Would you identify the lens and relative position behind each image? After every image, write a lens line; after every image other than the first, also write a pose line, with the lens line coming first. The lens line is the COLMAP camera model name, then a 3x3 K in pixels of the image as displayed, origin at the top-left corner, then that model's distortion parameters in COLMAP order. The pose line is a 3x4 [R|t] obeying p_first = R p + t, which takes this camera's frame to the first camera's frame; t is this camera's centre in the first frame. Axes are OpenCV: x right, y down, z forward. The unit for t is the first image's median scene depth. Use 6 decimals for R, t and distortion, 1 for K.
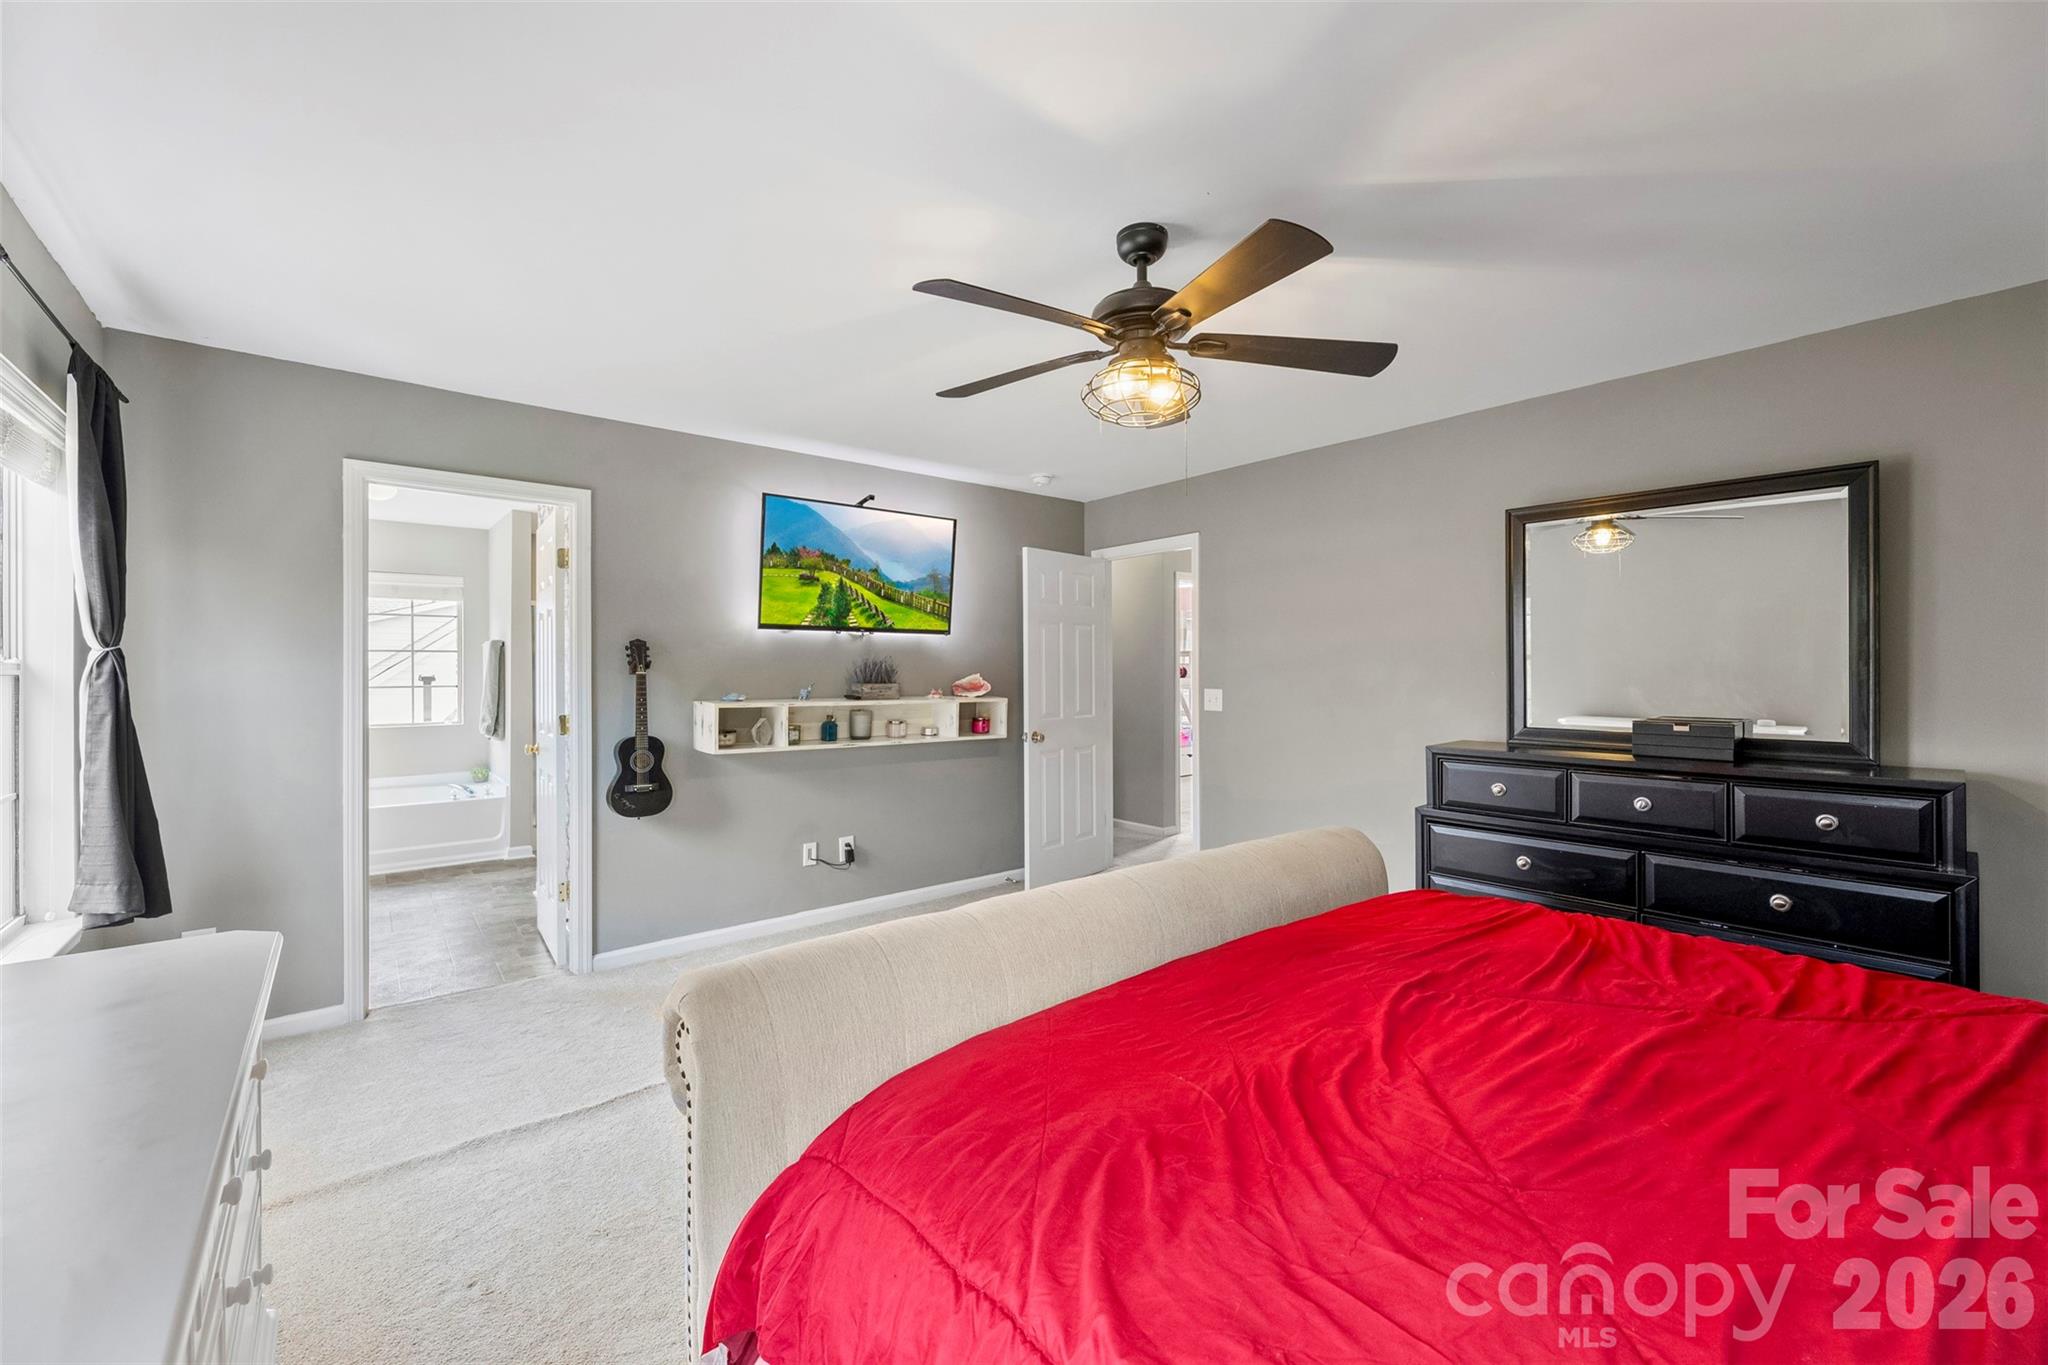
lens RADIAL K [[826.6, 0, 1016.1], [0, 826.6, 663.2], [0, 0, 1]] dist [-0.000331, -0.000104]
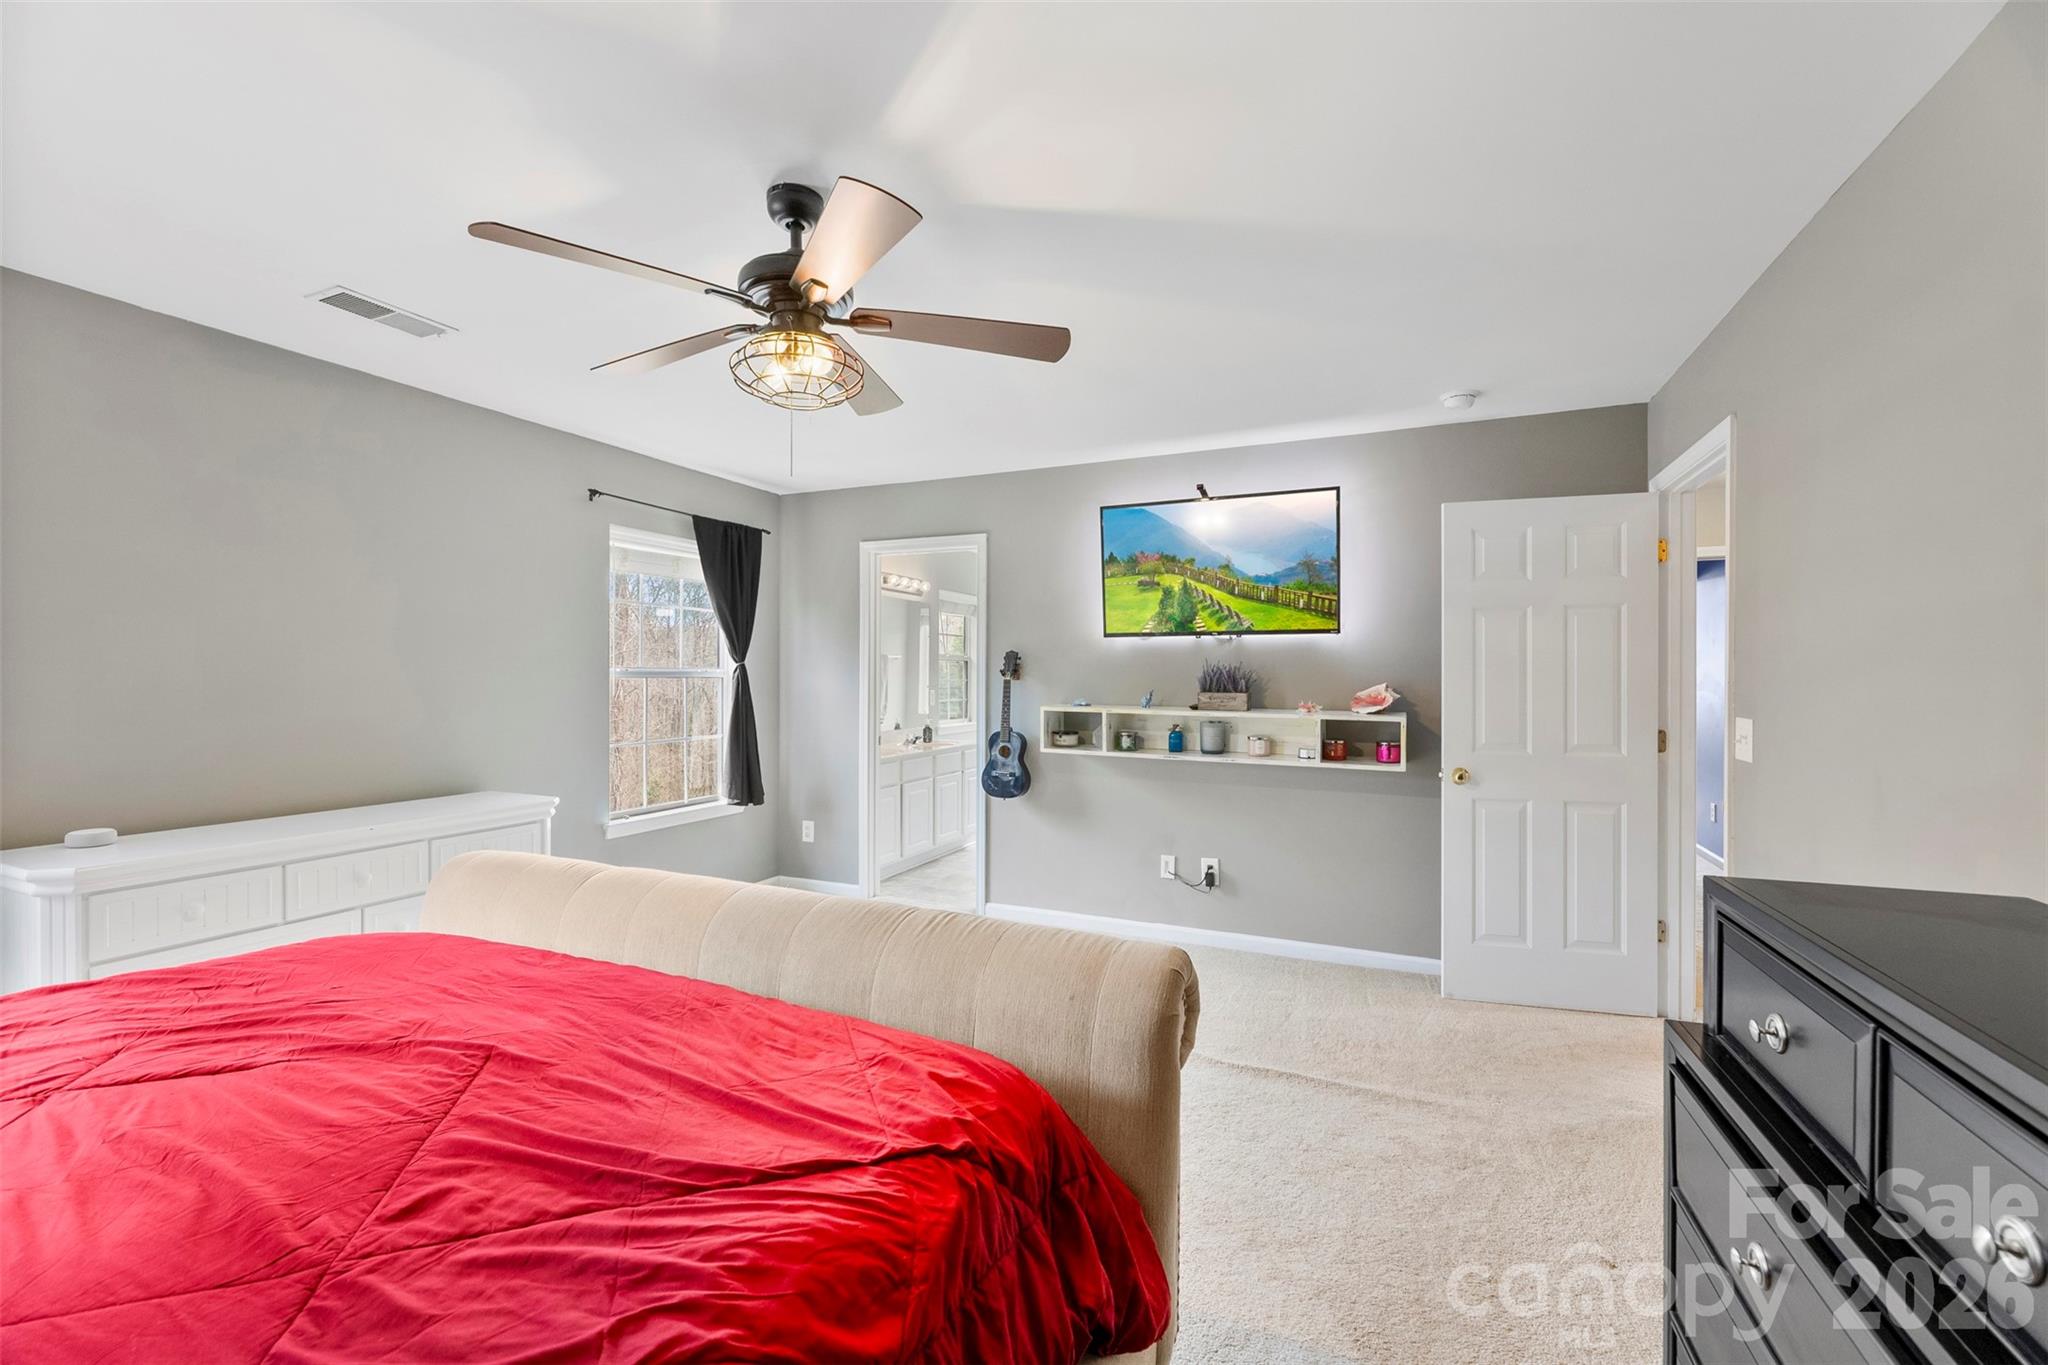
lens RADIAL K [[819.6, 0, 1027.8], [0, 819.6, 692.2], [0, 0, 1]] dist [0.000334, 0.000012]
pose [[0.462693, 0.015075, -0.886391, 0.524485], [-0.001942, 0.999870, 0.015991, 0.010031], [0.886517, -0.005677, 0.462662, 0.405551]]
